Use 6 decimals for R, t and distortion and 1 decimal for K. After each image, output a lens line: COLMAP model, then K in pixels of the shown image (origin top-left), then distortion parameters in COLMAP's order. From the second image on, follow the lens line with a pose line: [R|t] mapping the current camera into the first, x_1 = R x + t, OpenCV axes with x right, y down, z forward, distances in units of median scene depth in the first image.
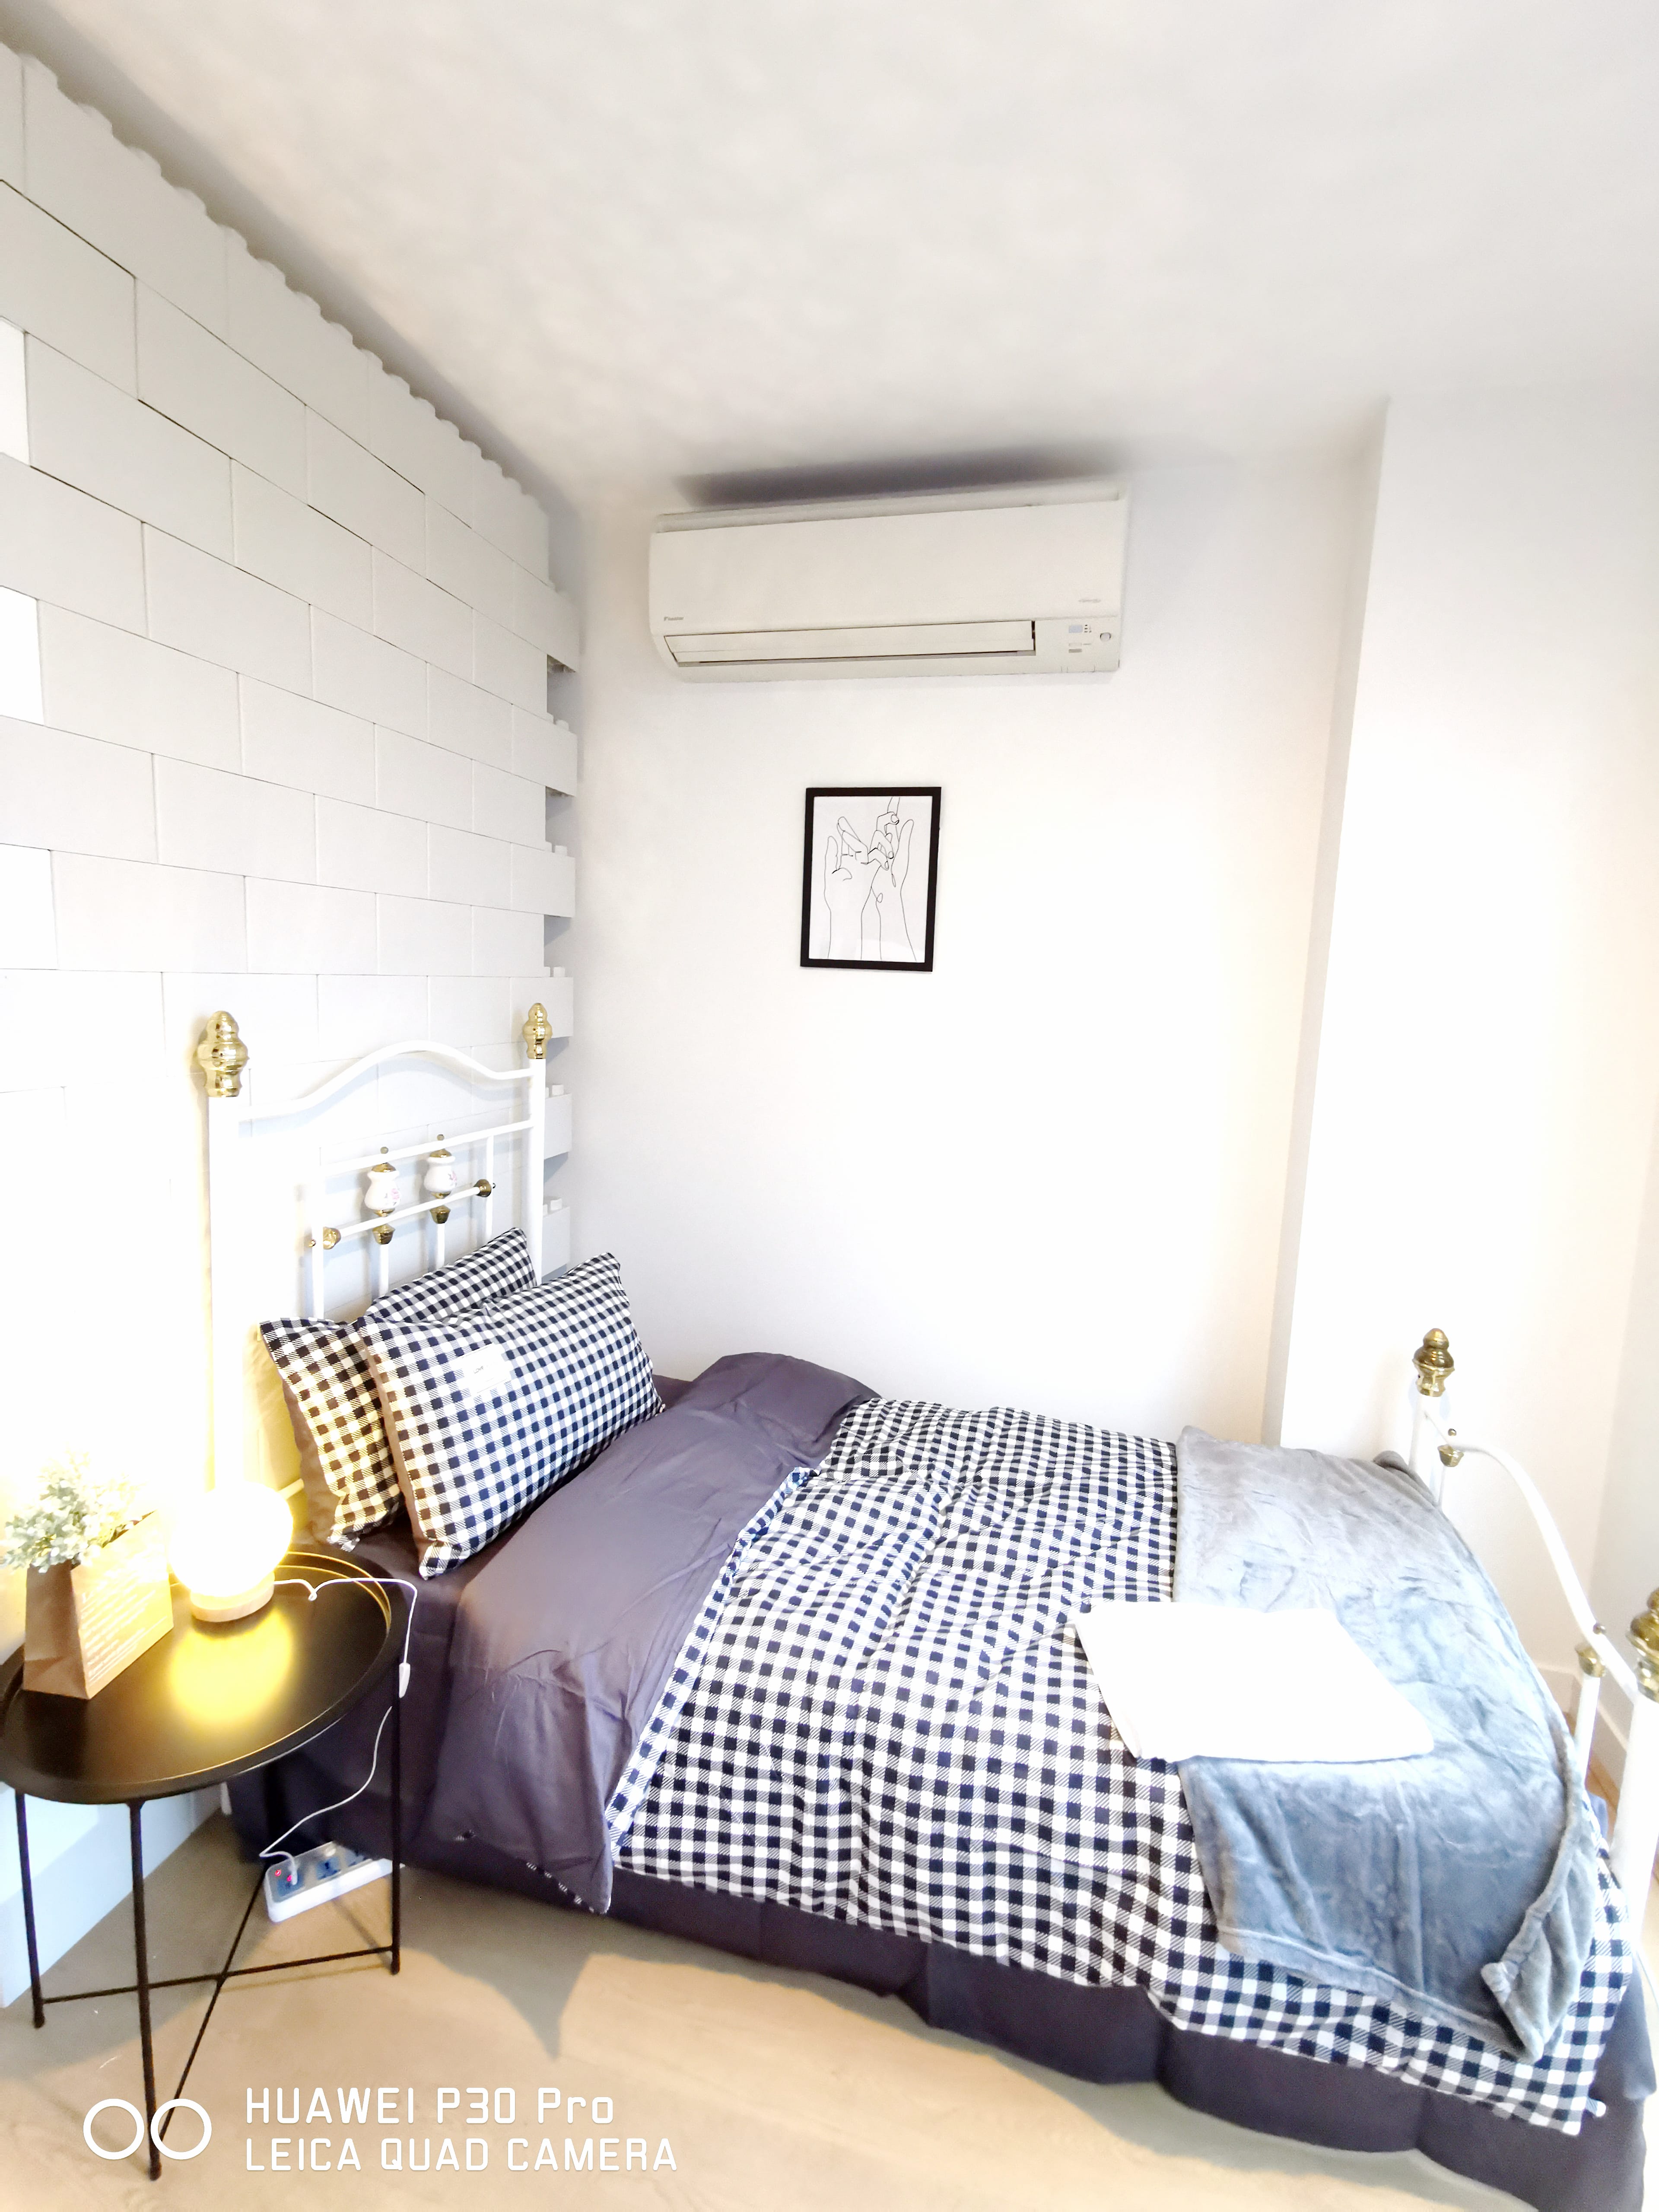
lens RADIAL K [[1015.9, 0, 822.0], [0, 1015.9, 1096.4], [0, 0, 1]] dist [0.011153, -0.009586]
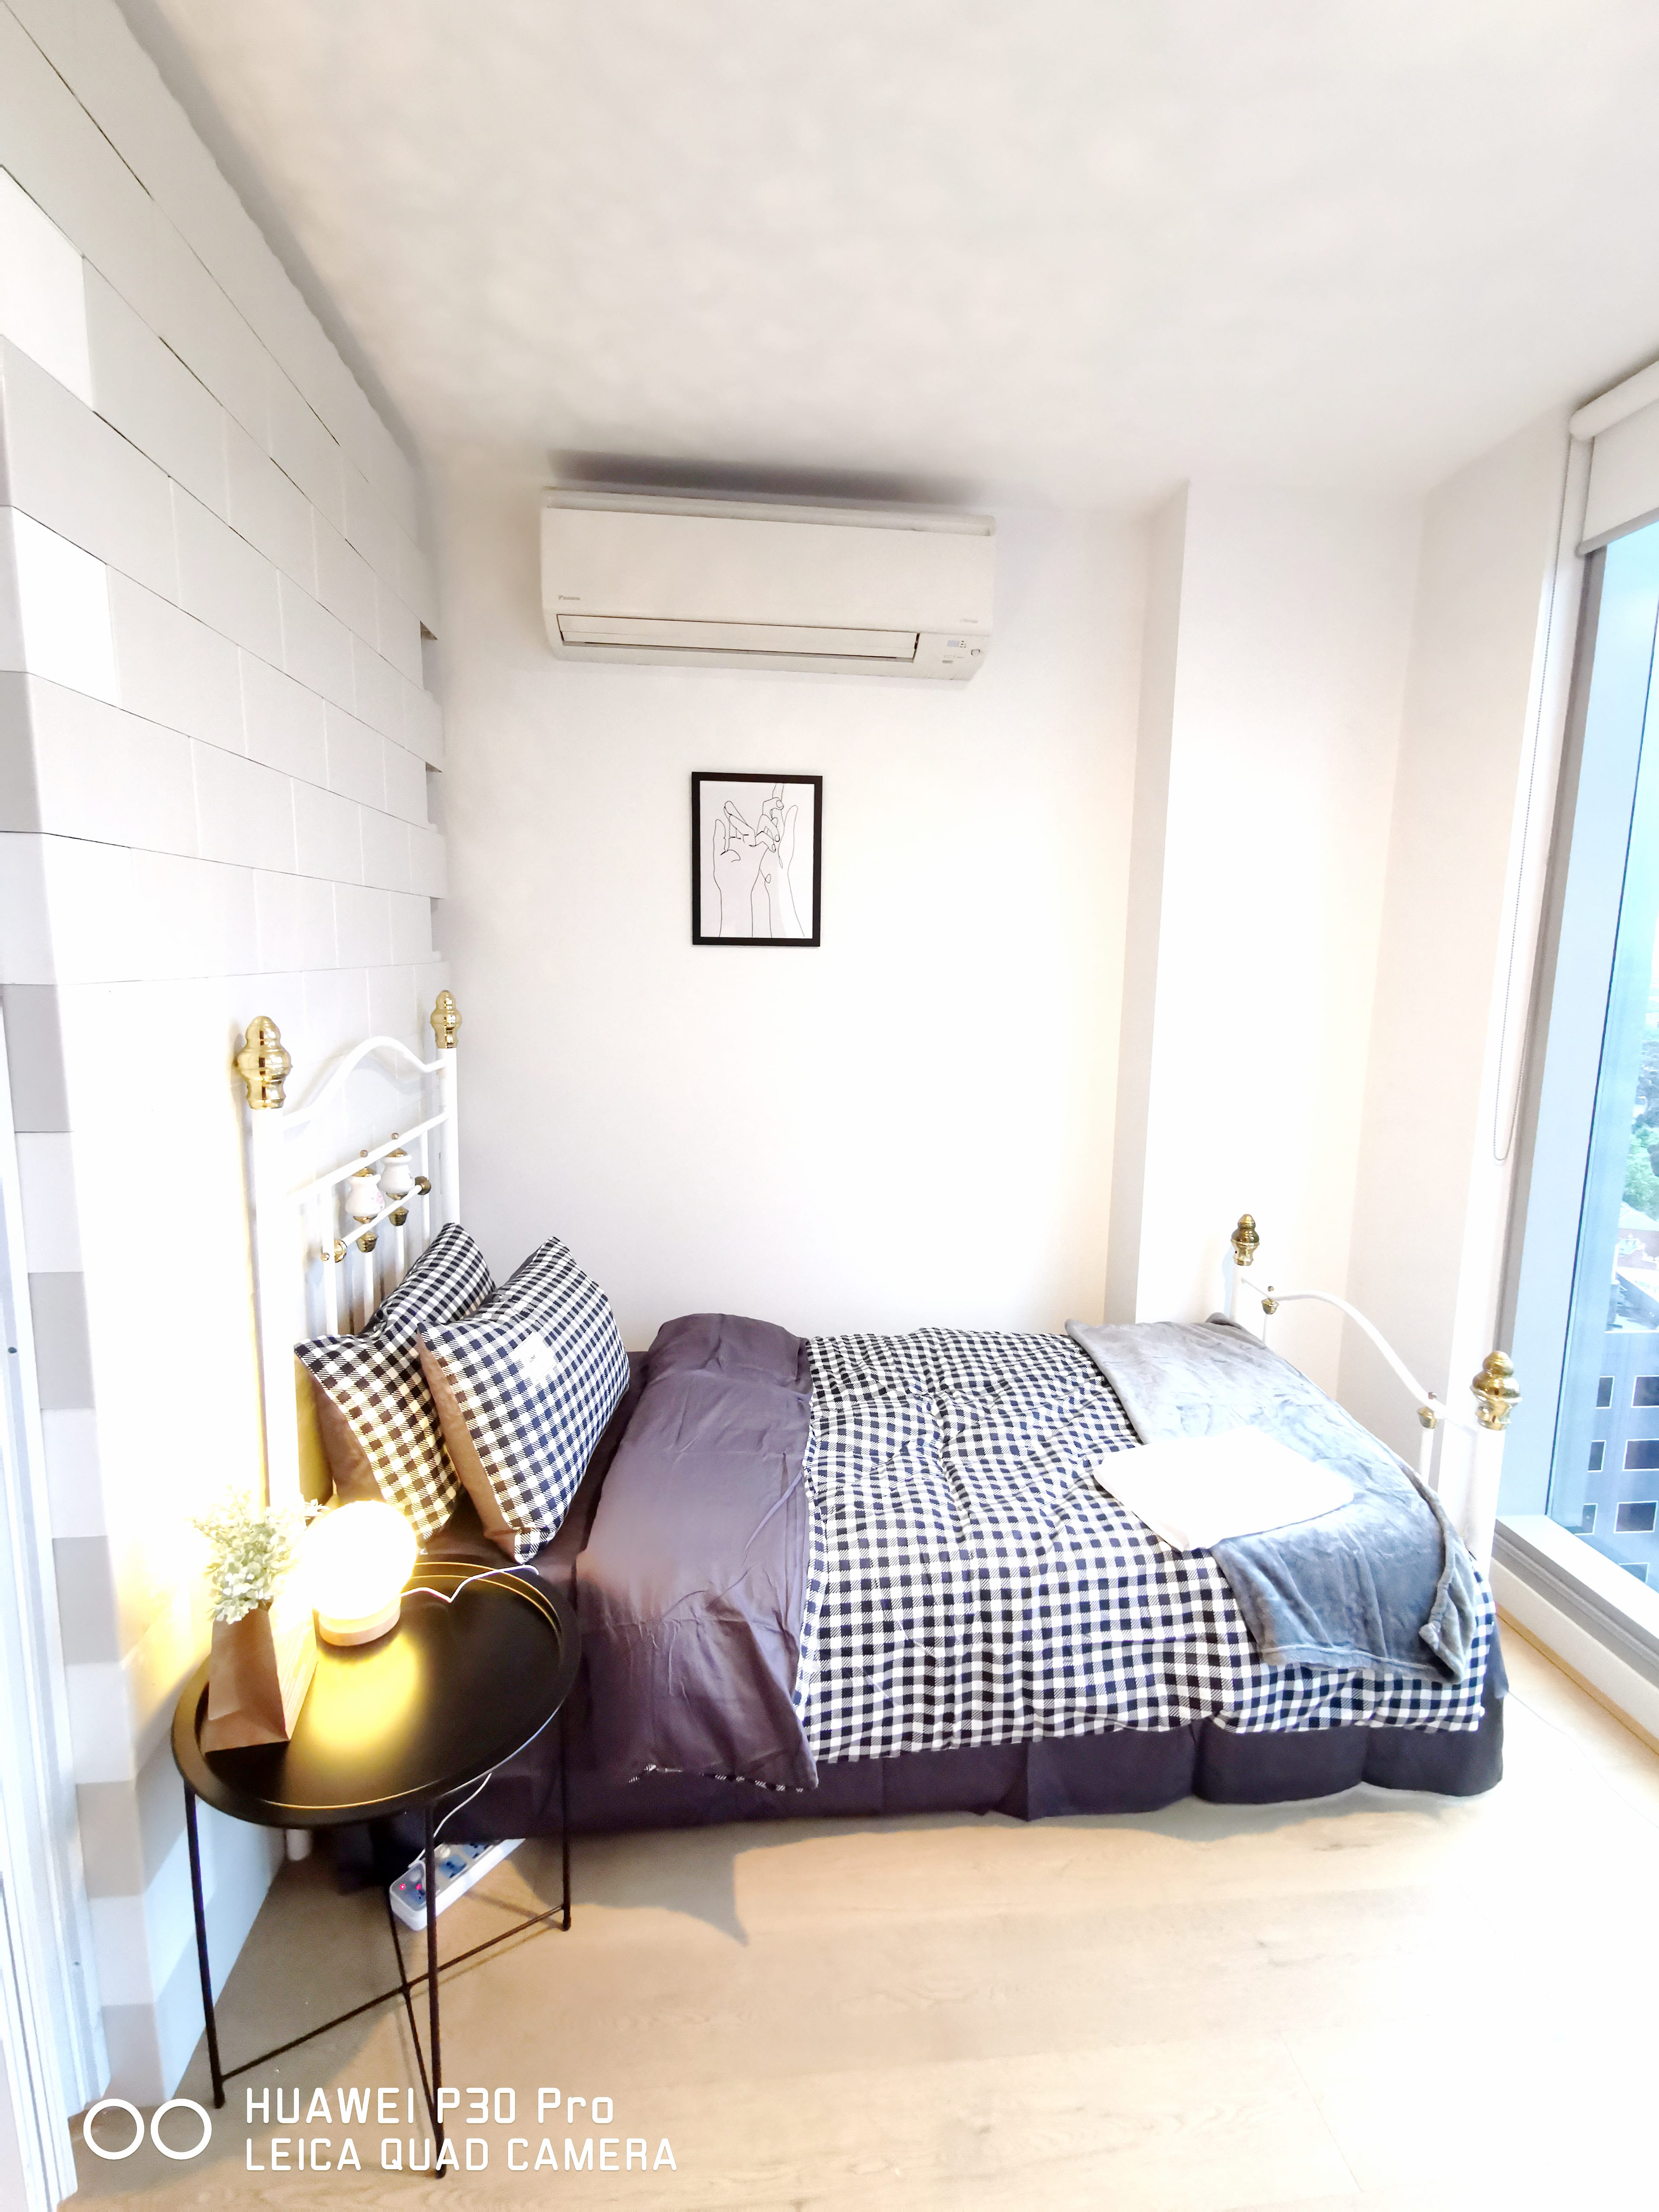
lens RADIAL K [[1024.3, 0, 824.8], [0, 1024.3, 1098.2], [0, 0, 1]] dist [0.000191, 0.000097]
pose [[0.936727, -0.075632, 0.341792, -0.393865], [0.062542, 0.996830, 0.049174, -0.021477], [-0.344428, -0.024687, 0.938488, -0.049371]]
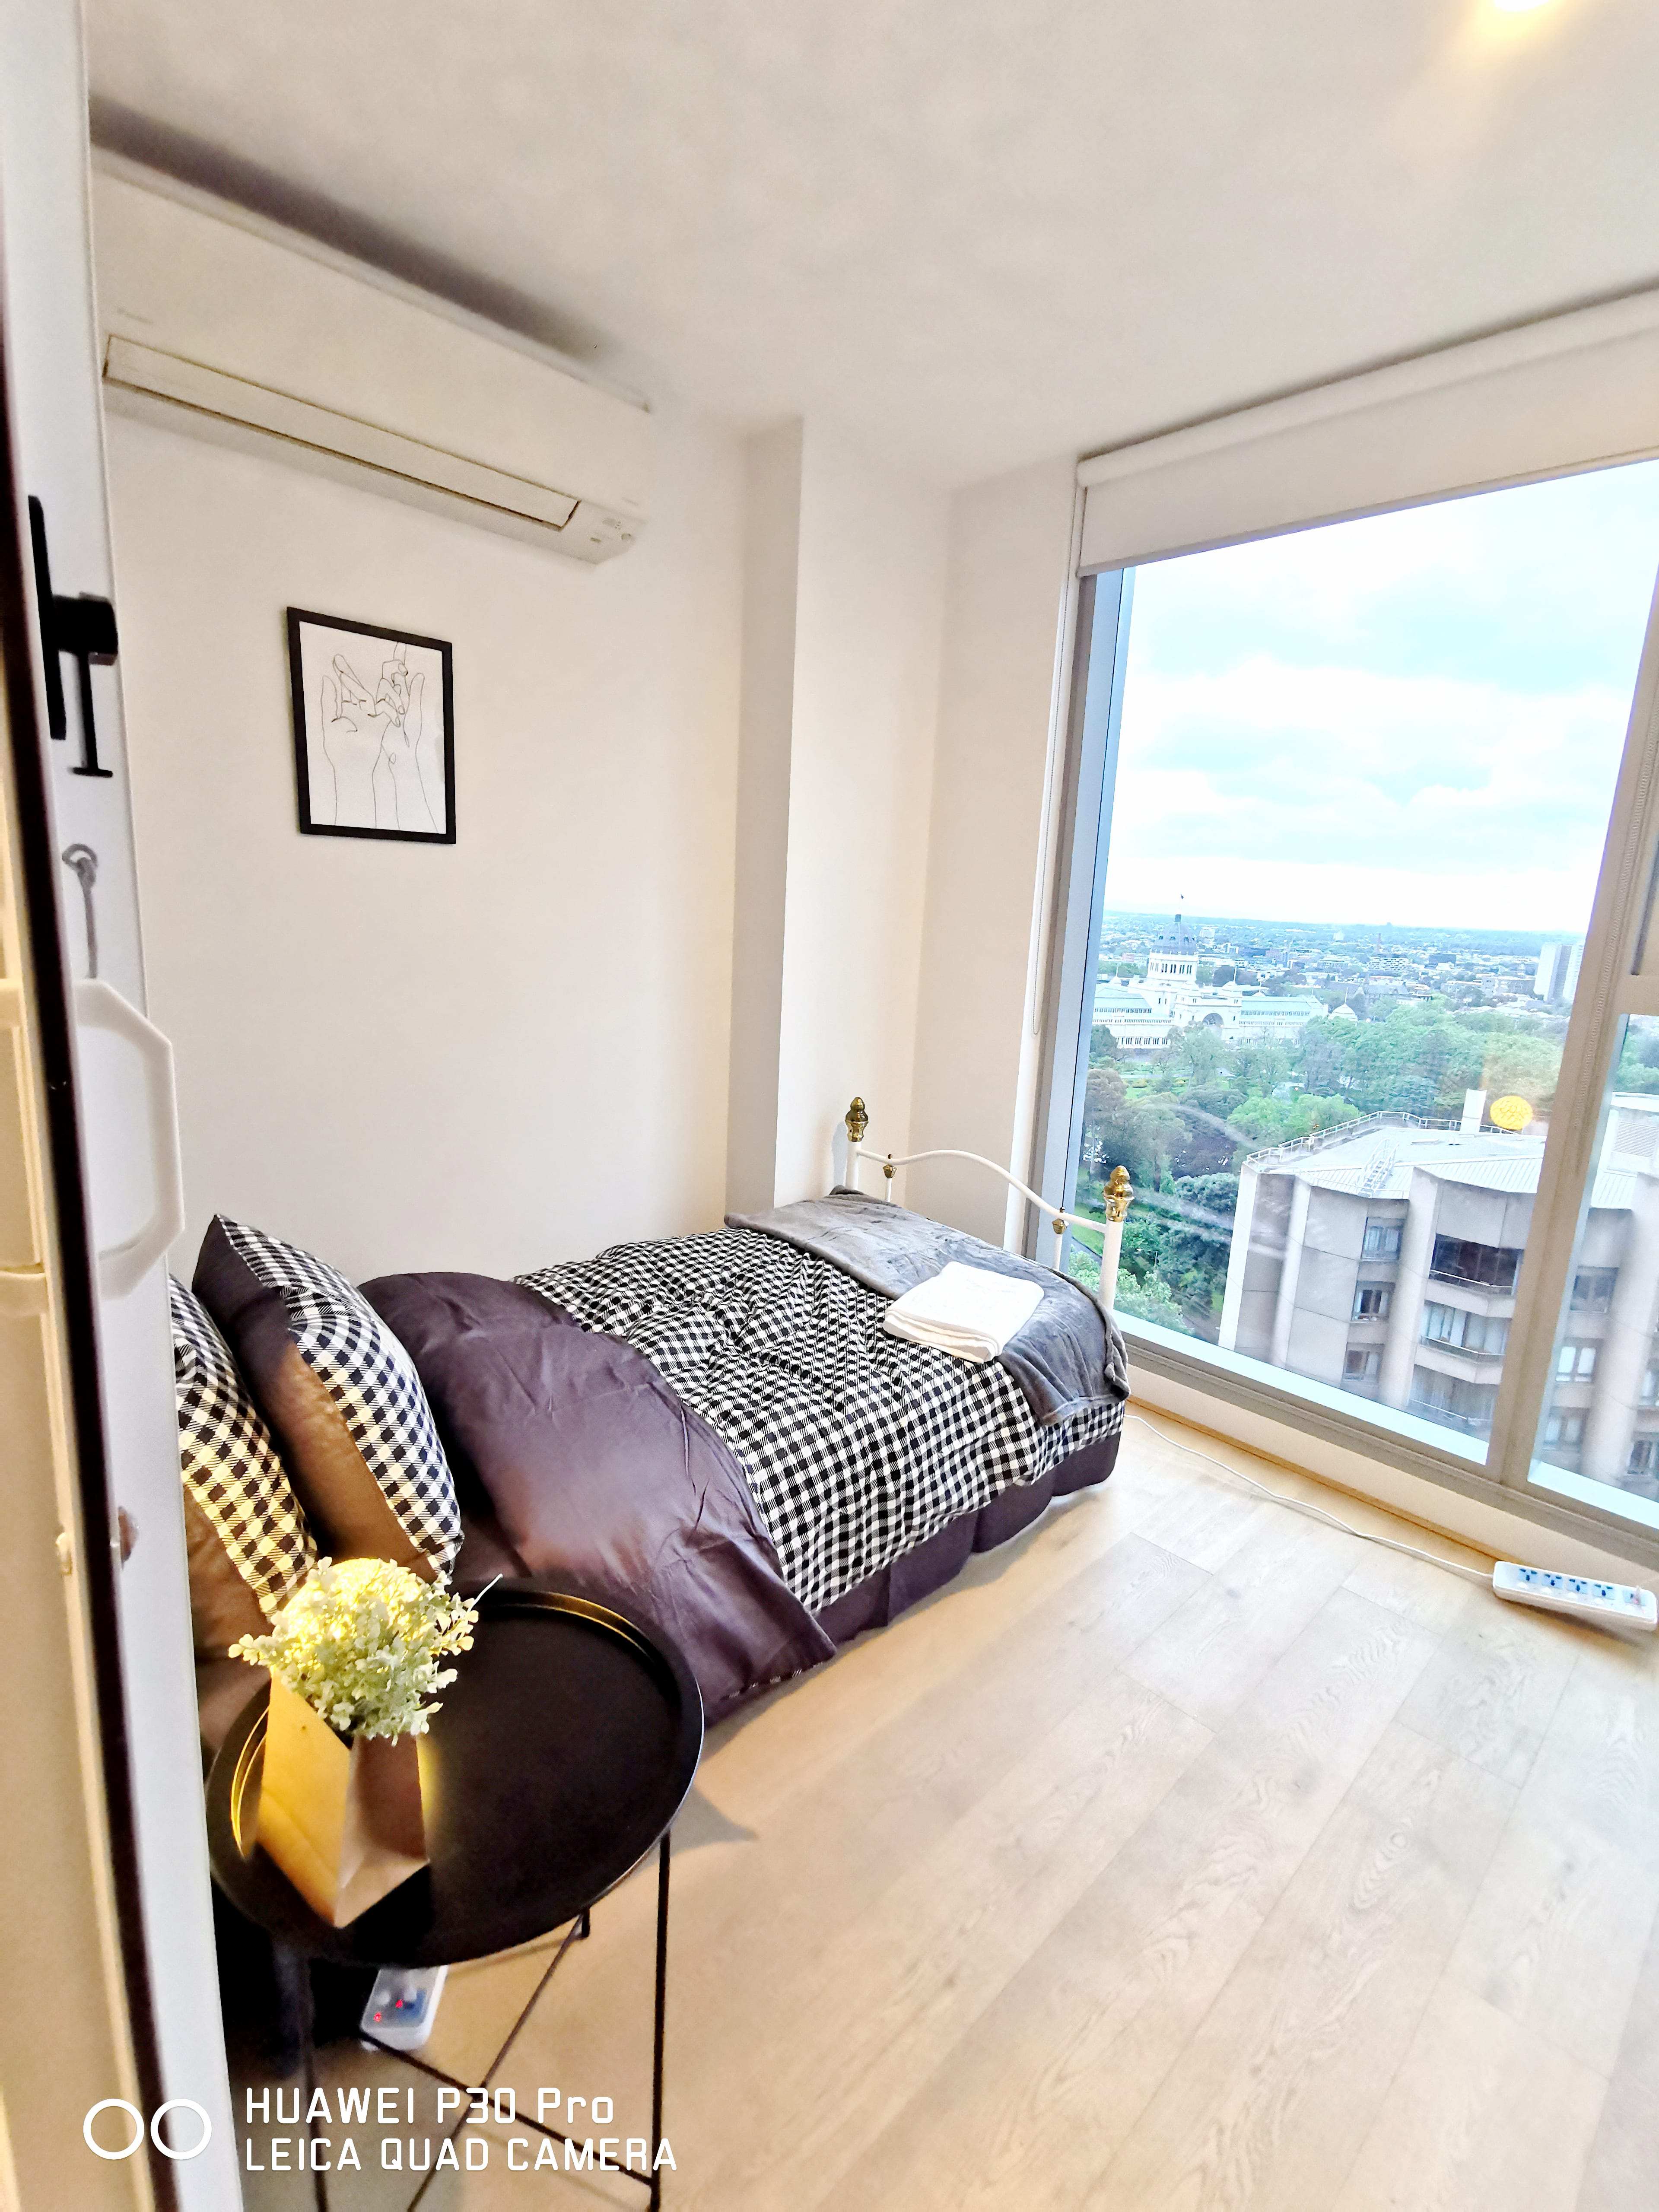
lens RADIAL K [[1015.4, 0, 829.5], [0, 1015.4, 1106.0], [0, 0, 1]] dist [-0.029623, 0.021159]
pose [[0.508932, -0.190877, 0.839377, -0.795746], [0.071180, 0.981098, 0.179947, -0.039392], [-0.857859, -0.031834, 0.512899, 0.298529]]
